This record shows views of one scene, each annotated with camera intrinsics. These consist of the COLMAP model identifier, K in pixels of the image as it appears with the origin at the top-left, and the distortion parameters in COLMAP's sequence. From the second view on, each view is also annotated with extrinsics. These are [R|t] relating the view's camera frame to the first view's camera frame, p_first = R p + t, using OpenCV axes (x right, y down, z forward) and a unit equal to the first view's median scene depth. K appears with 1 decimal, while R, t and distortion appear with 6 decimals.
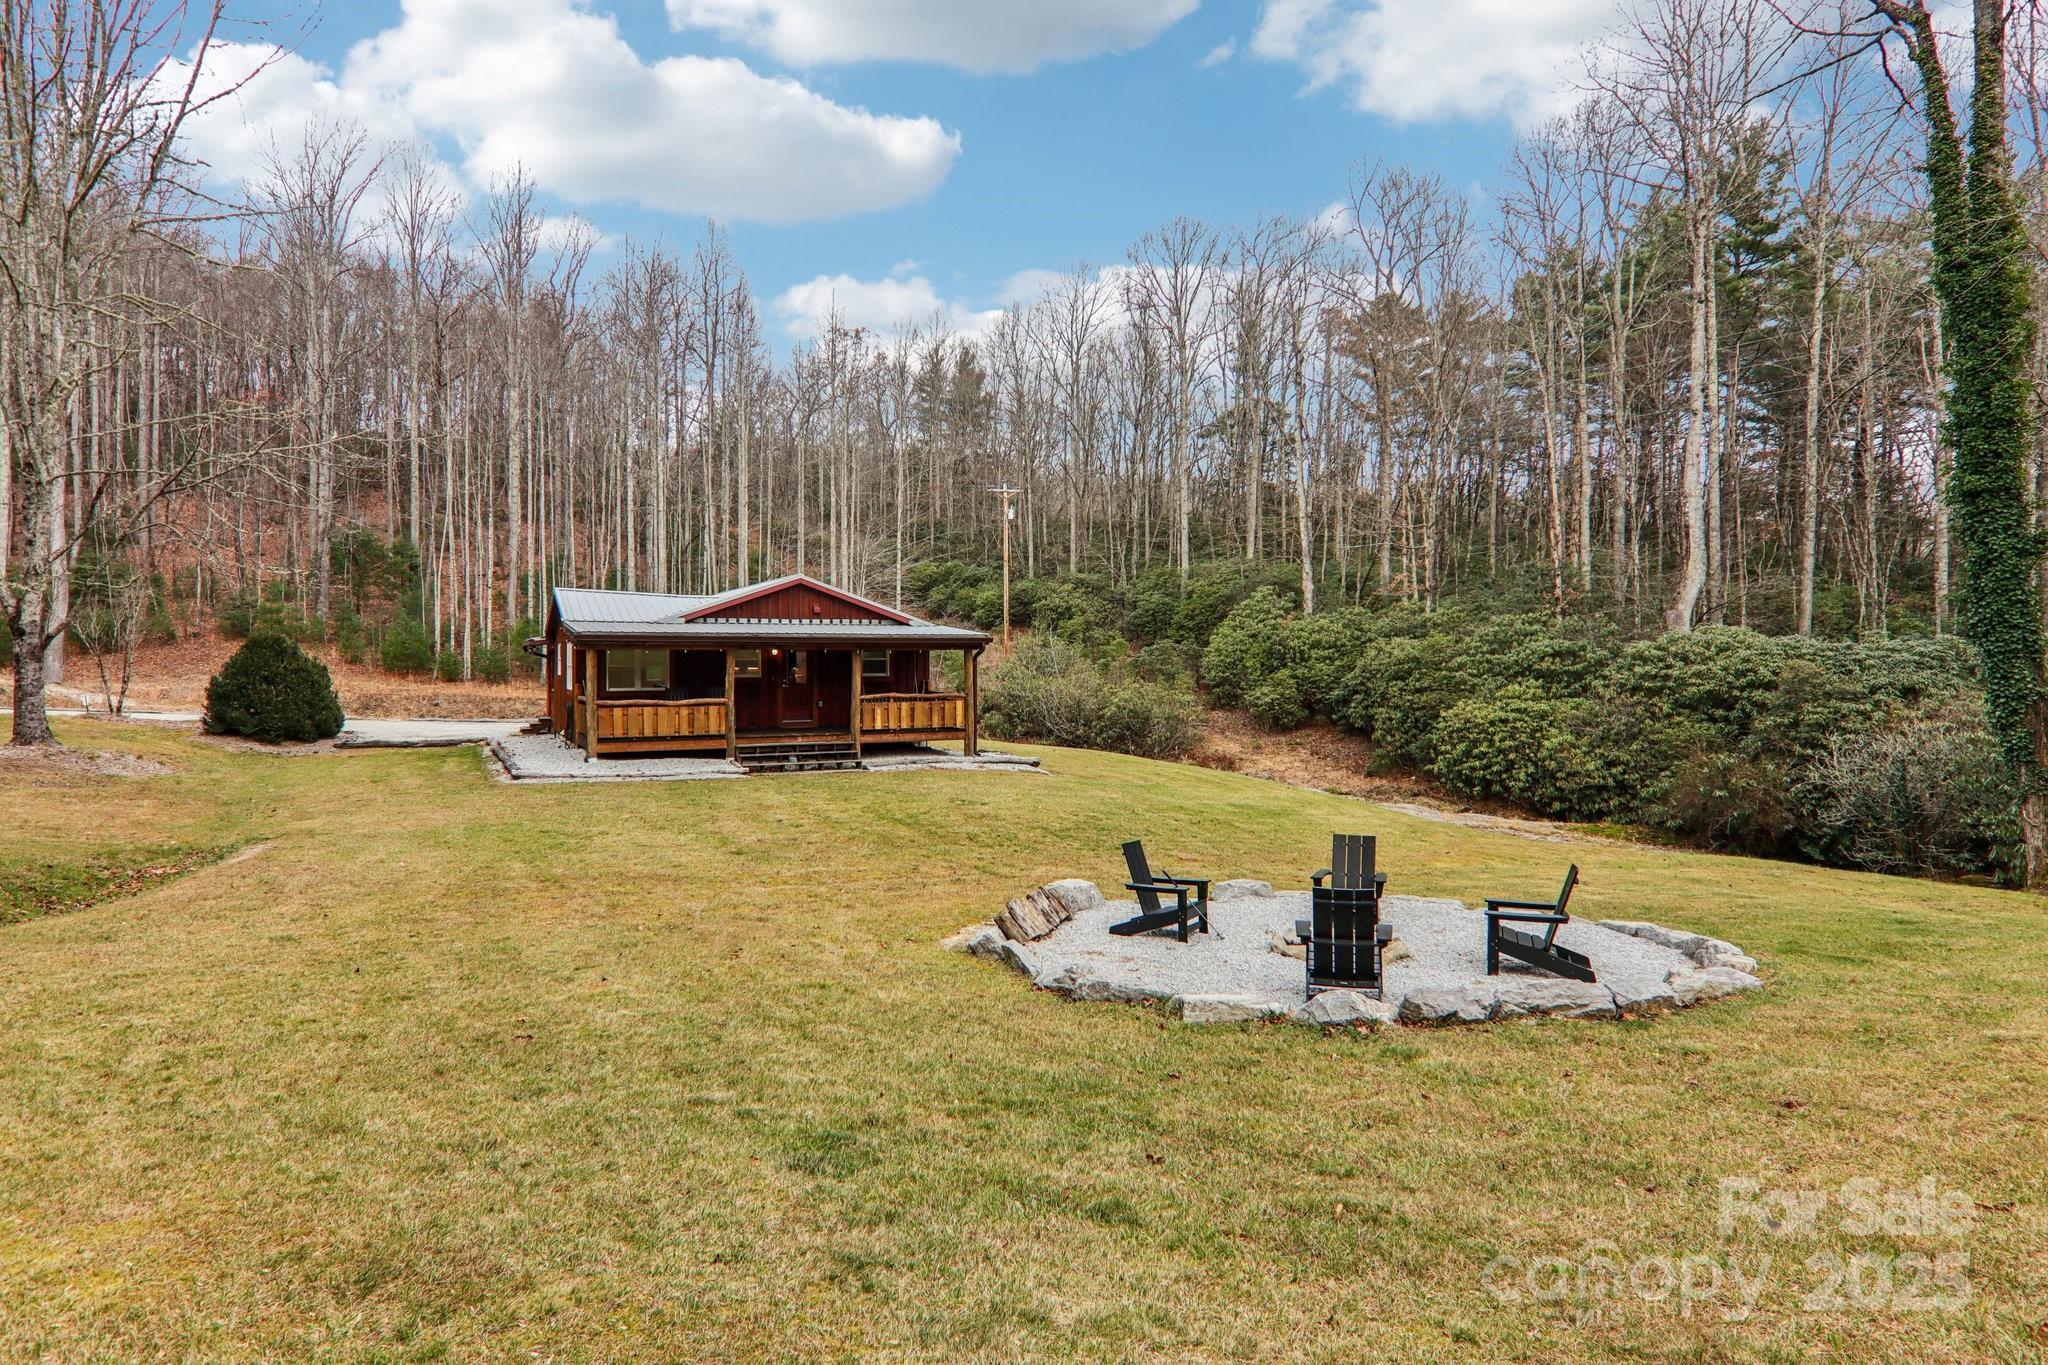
lens RADIAL K [[1141.1, 0, 1020.3], [0, 1141.1, 683.0], [0, 0, 1]] dist [-0.009036, -0.003309]
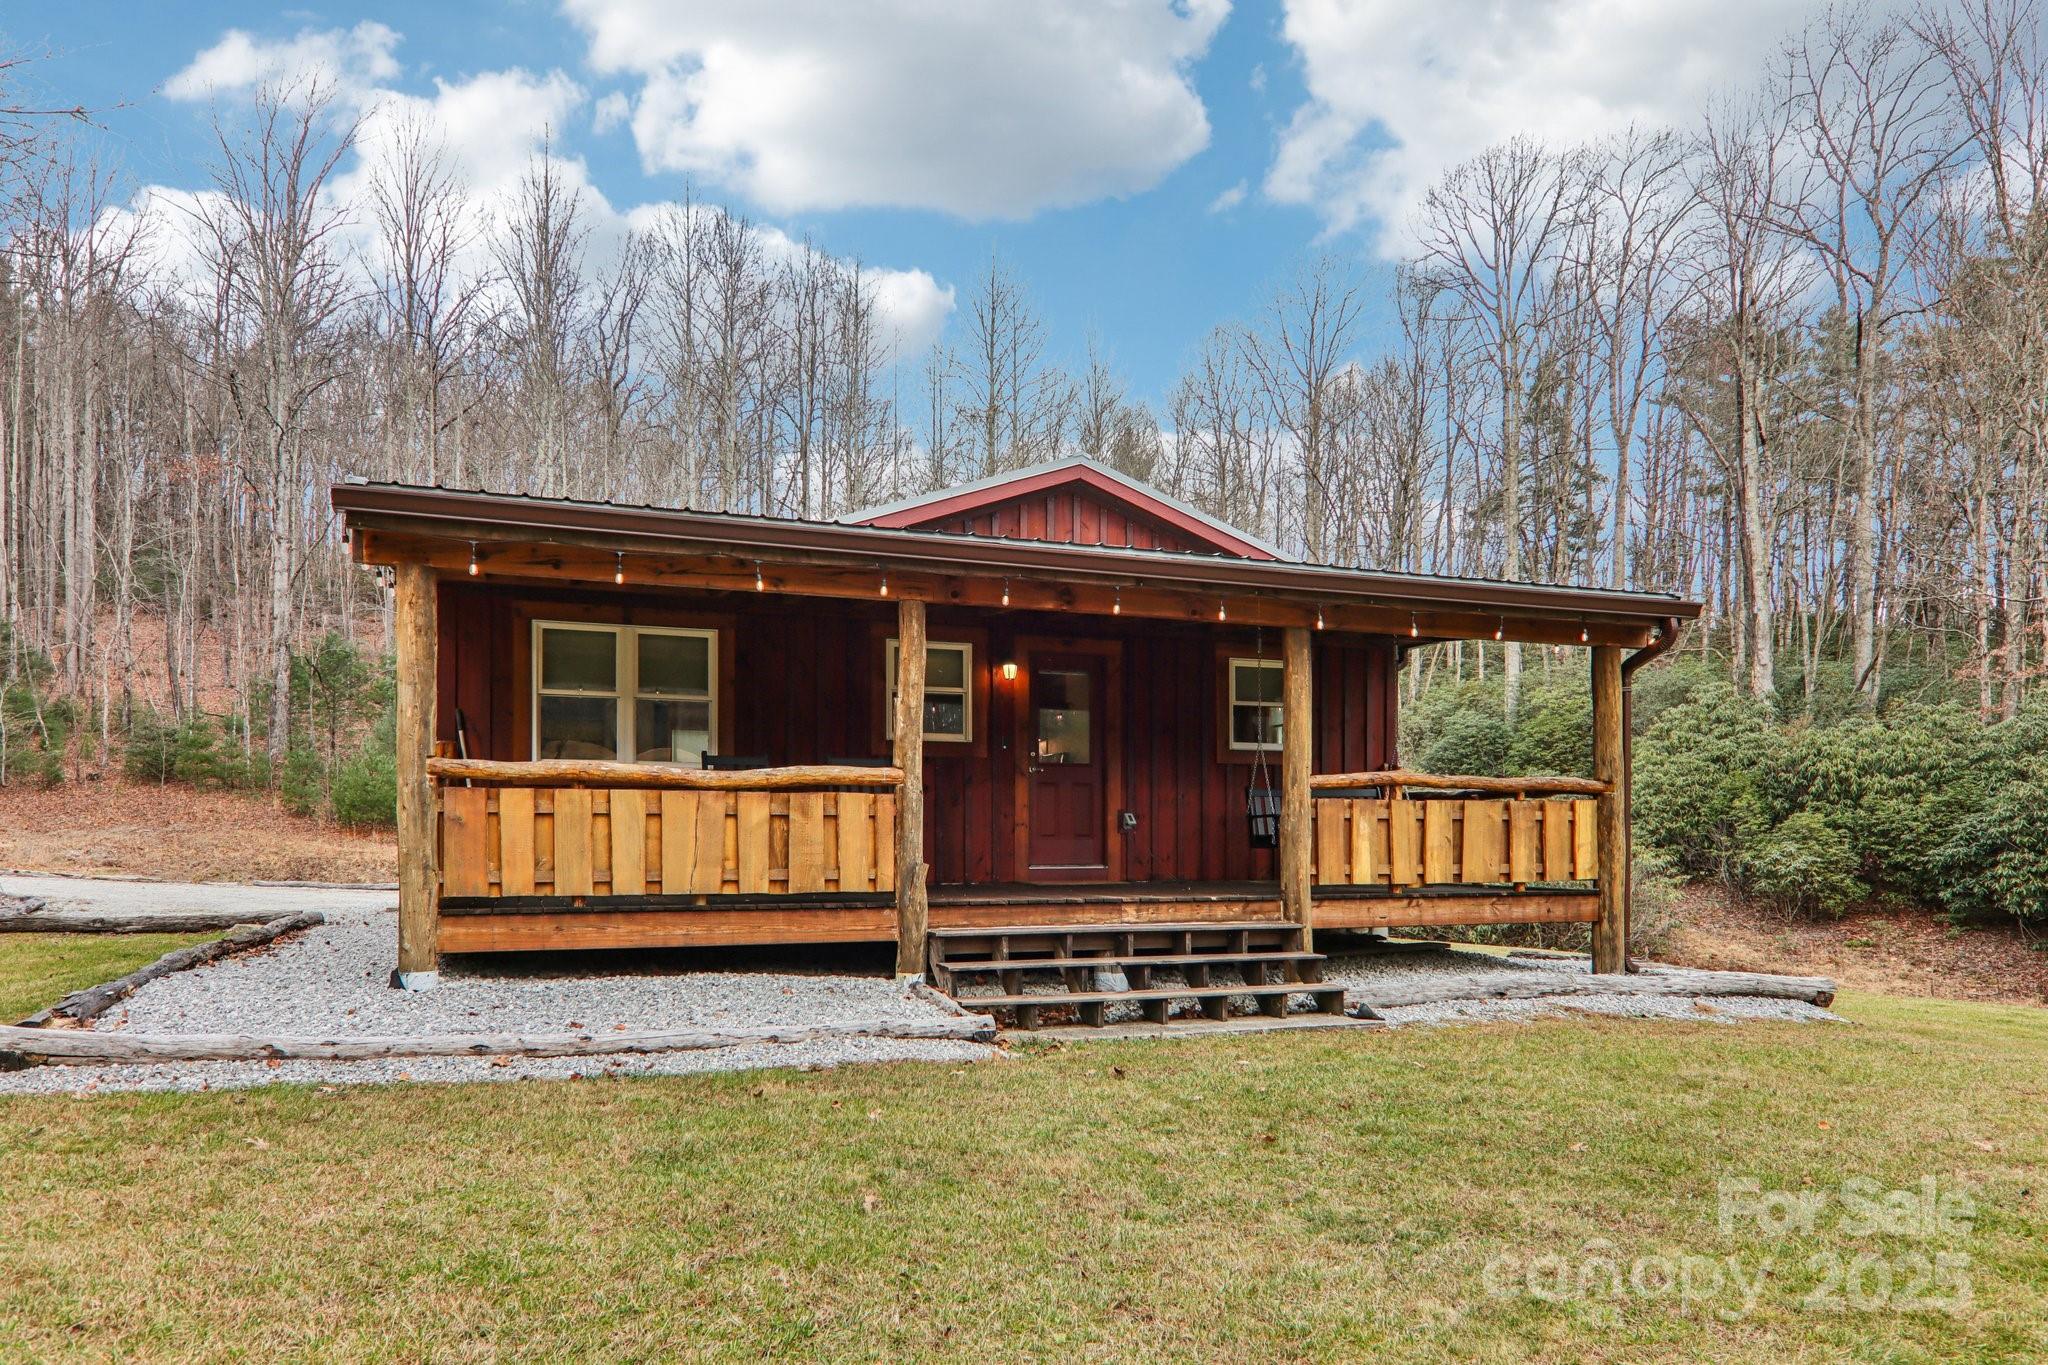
lens RADIAL K [[1308.3, 0, 1034.8], [0, 1308.3, 855.4], [0, 0, 1]] dist [-0.002029, -0.001130]
pose [[0.996217, 0.003118, -0.086844, -0.180716], [-0.004215, 0.999914, -0.012447, 0.036766], [0.086797, 0.012766, 0.996144, 0.625024]]
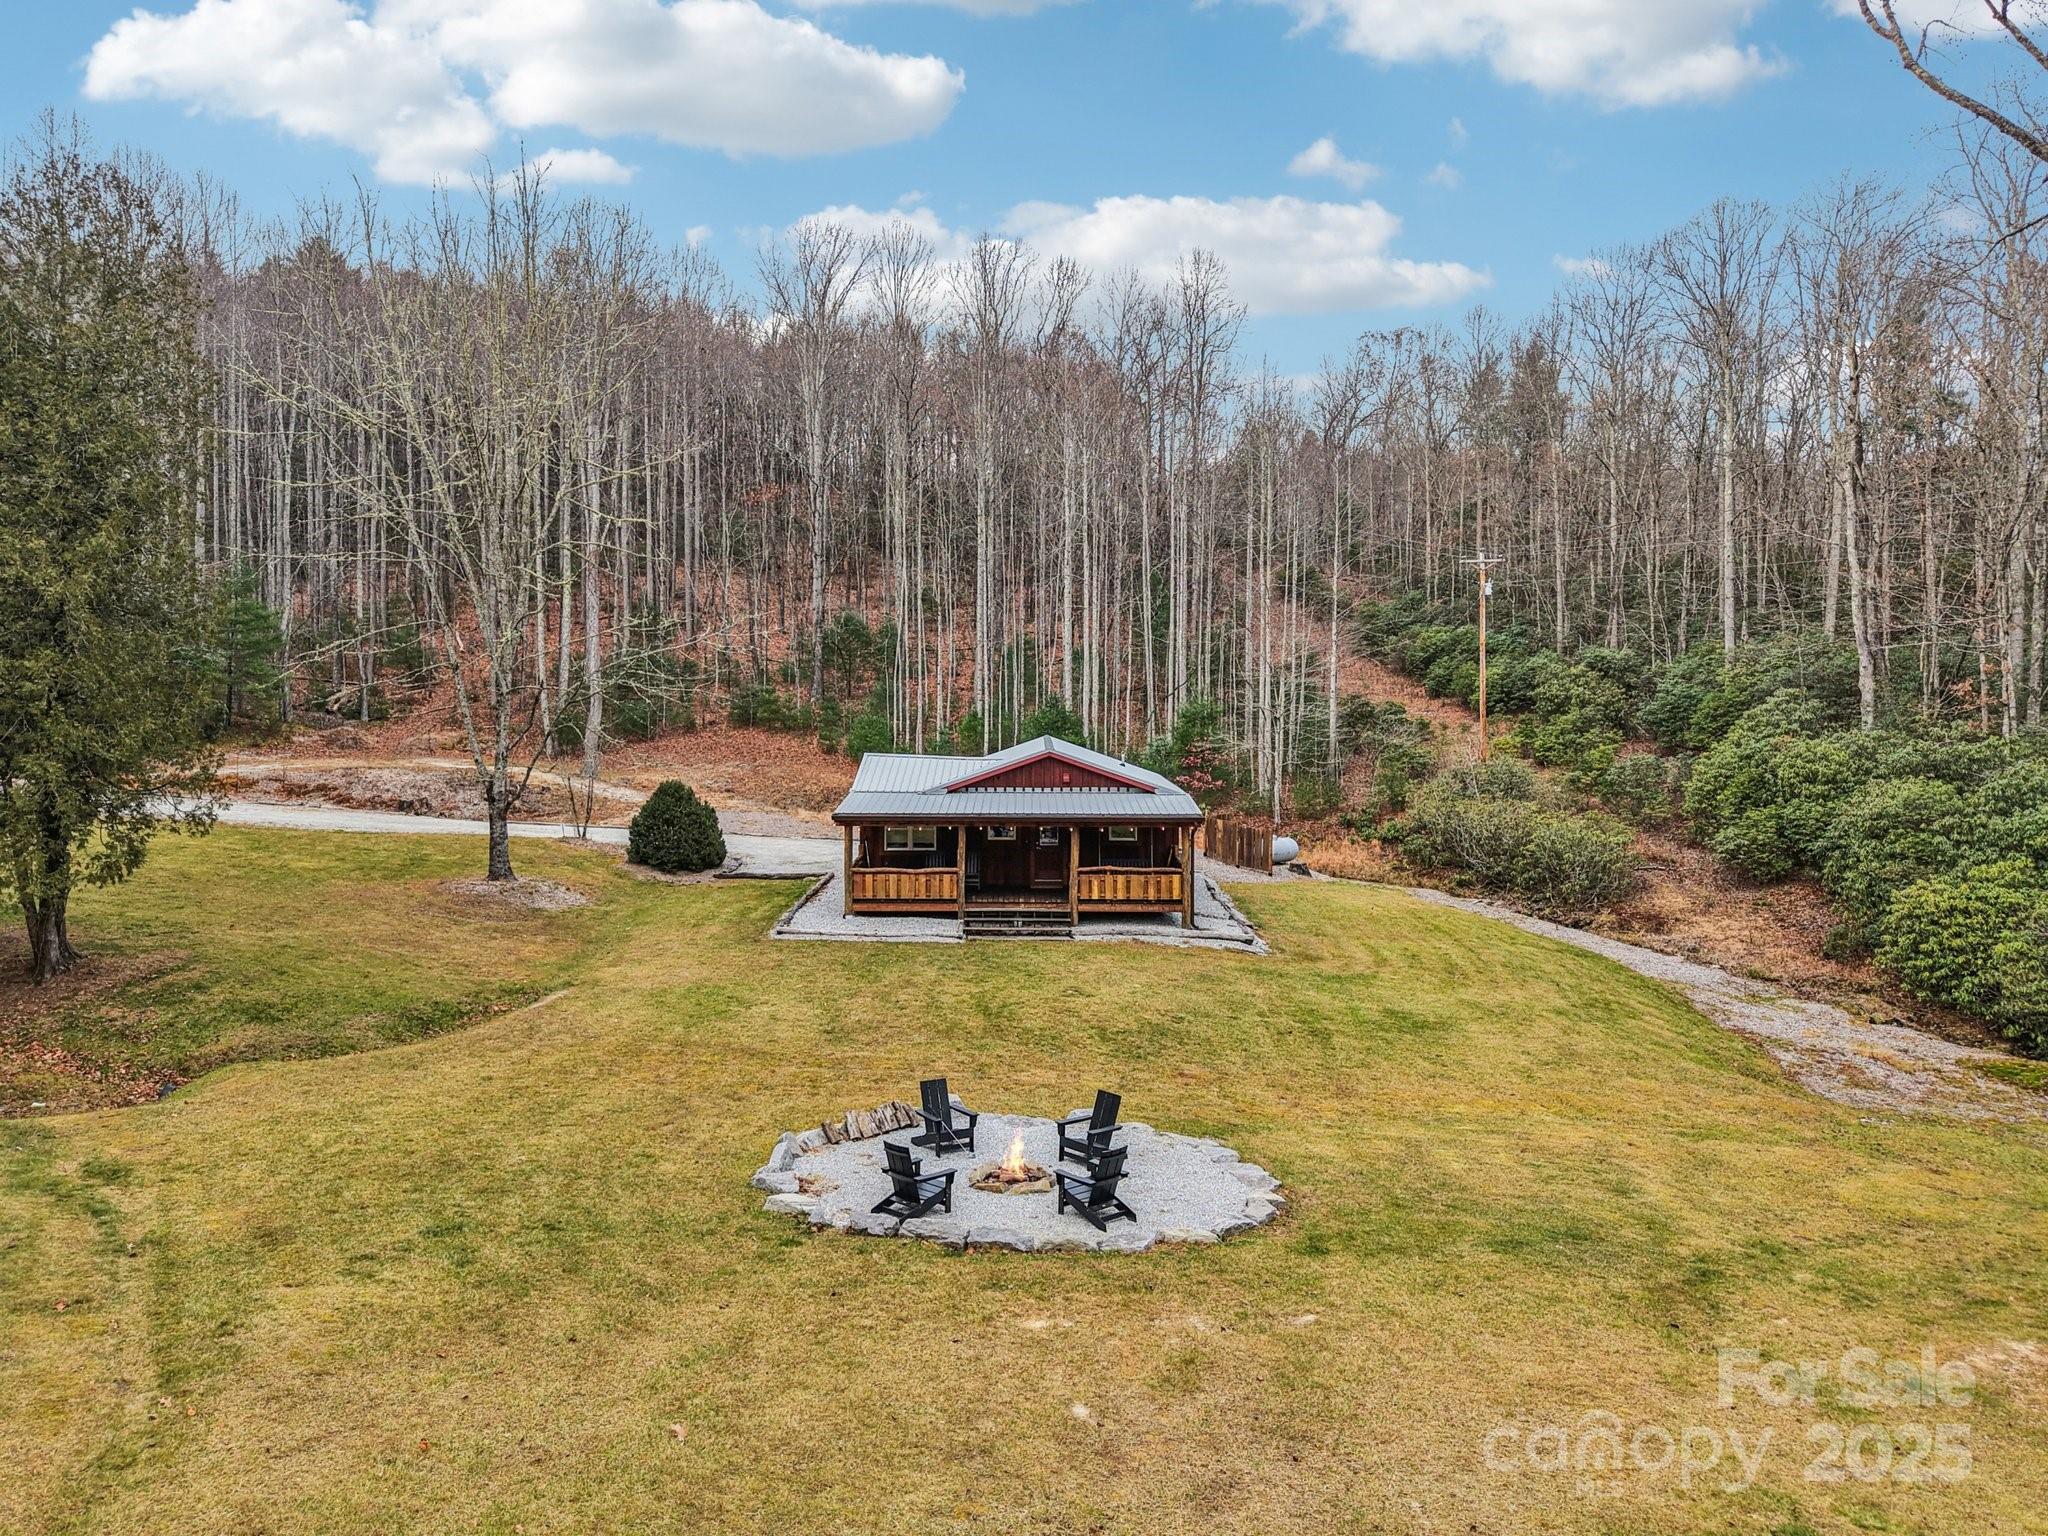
lens RADIAL K [[1390.4, 0, 1017.8], [0, 1390.4, 756.6], [0, 0, 1]] dist [0.052096, -0.007462]
pose [[0.893216, 0.021664, -0.449106, 0.396741], [-0.011102, 0.999597, 0.026138, -0.127536], [0.449491, -0.018361, 0.893096, -0.211542]]
